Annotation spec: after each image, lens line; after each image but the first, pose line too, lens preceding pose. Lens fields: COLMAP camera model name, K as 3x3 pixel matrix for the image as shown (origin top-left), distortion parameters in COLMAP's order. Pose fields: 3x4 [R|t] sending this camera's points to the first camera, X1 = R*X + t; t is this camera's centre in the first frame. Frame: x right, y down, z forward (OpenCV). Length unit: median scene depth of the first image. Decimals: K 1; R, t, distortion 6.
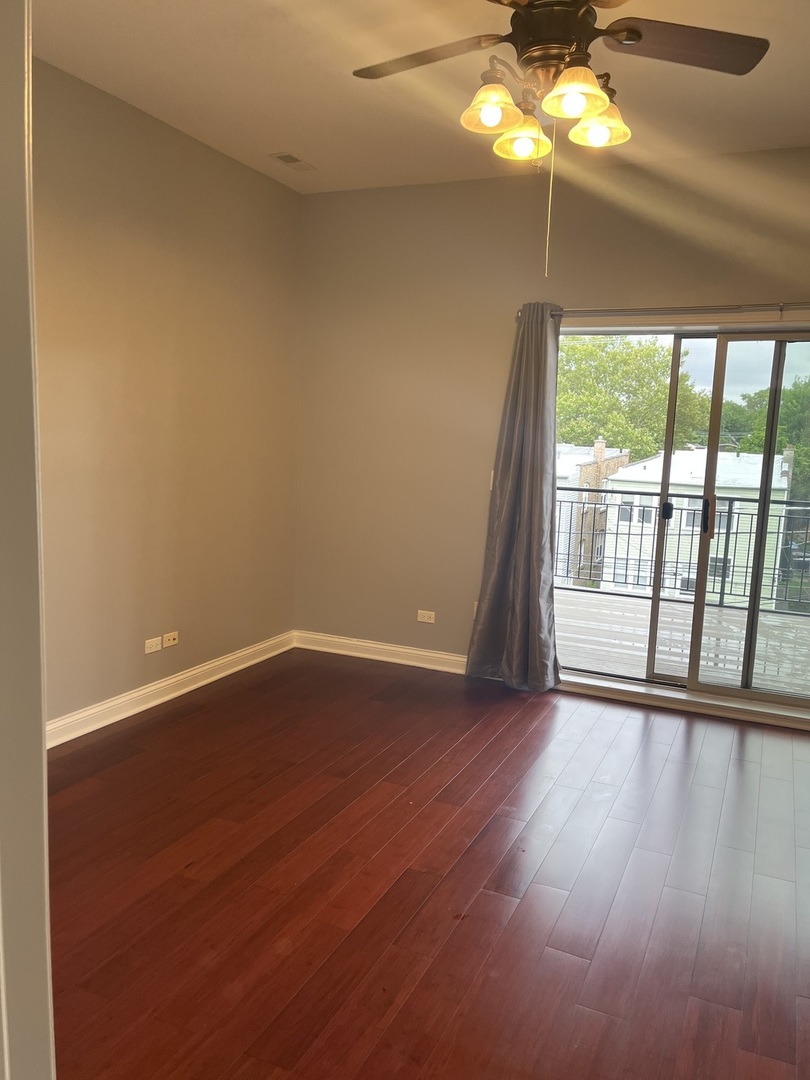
lens RADIAL K [[819.5, 0, 407.0], [0, 819.5, 541.8], [0, 0, 1]] dist [0.027114, -0.001874]
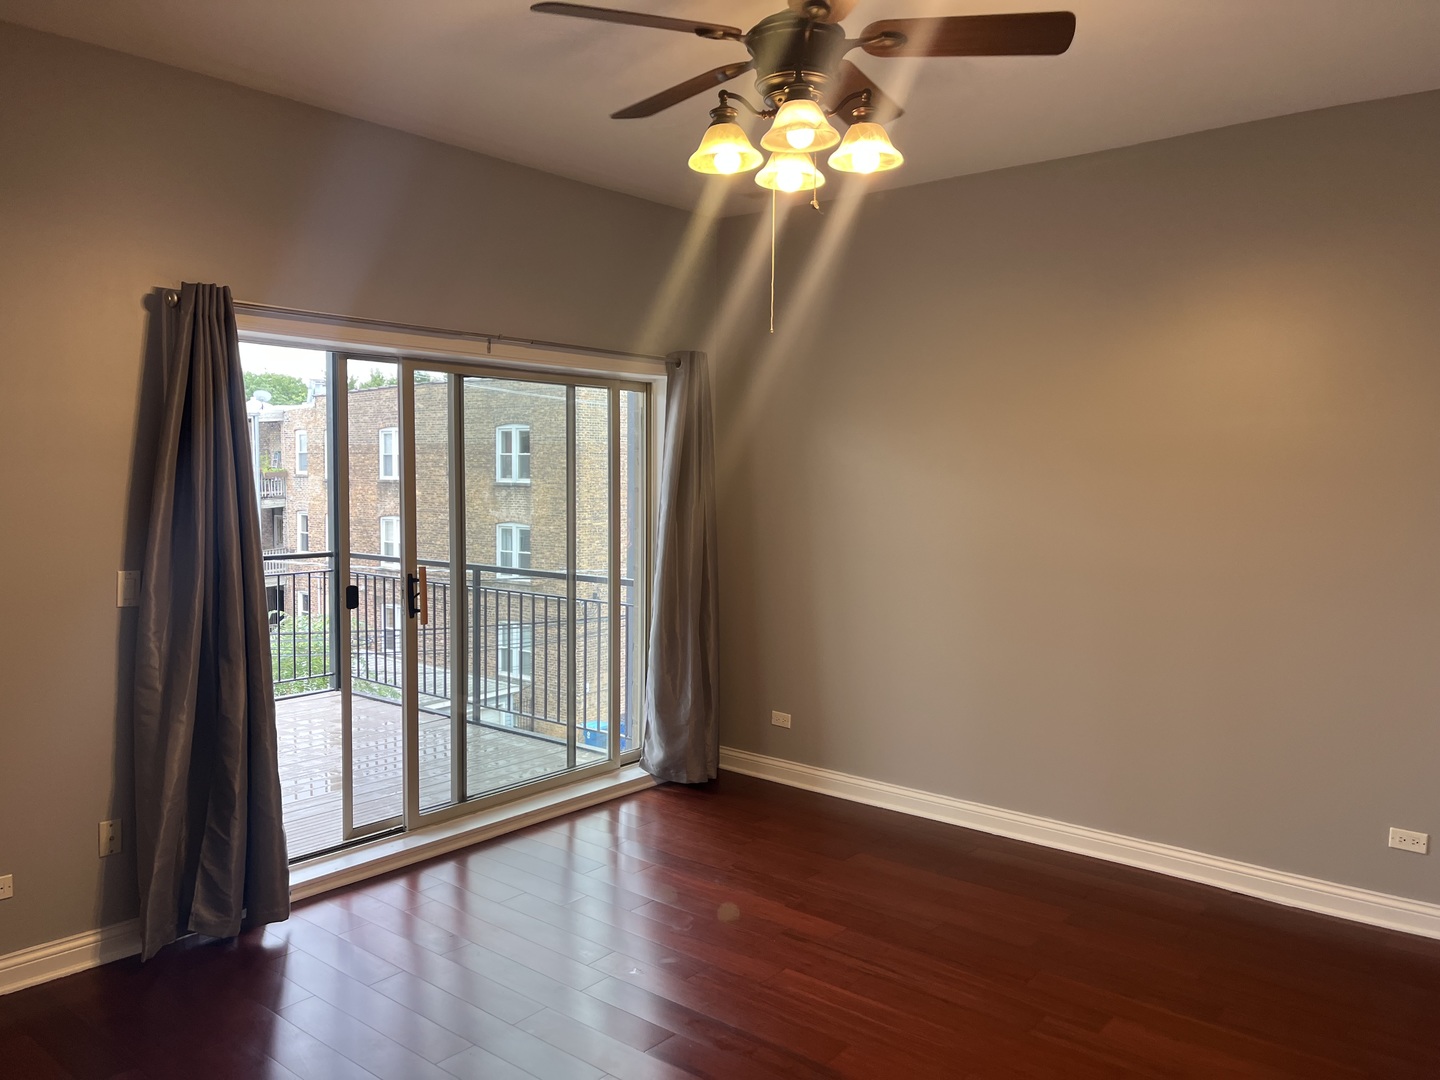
lens RADIAL K [[1092.7, 0, 728.5], [0, 1092.7, 534.9], [0, 0, 1]] dist [0.027114, -0.001874]
pose [[0.259113, -0.091905, 0.961464, -0.510448], [0.126309, 0.990138, 0.060606, -0.108330], [-0.957552, 0.105738, 0.268166, 0.429359]]
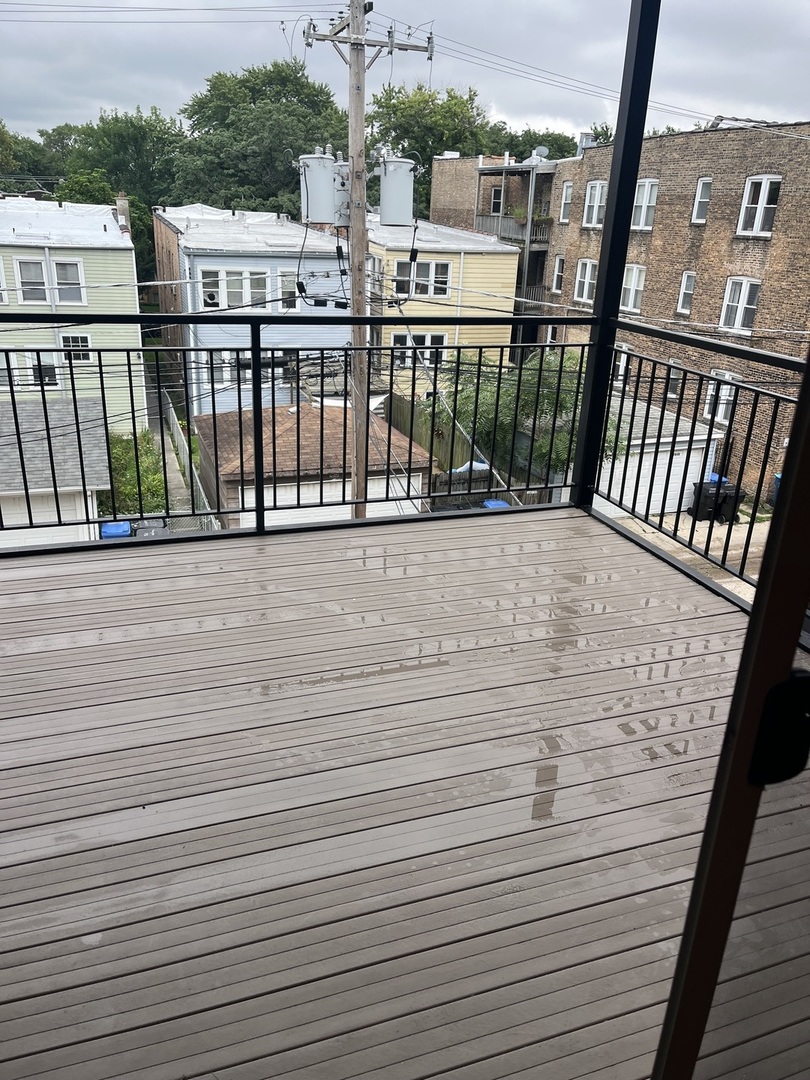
lens RADIAL K [[819.5, 0, 410.7], [0, 819.5, 545.8], [0, 0, 1]] dist [0.027114, -0.001874]
pose [[0.720264, -0.267146, 0.640198, 0.192187], [0.074740, 0.947386, 0.311245, -0.115480], [-0.689662, -0.176330, 0.702335, 0.955379]]
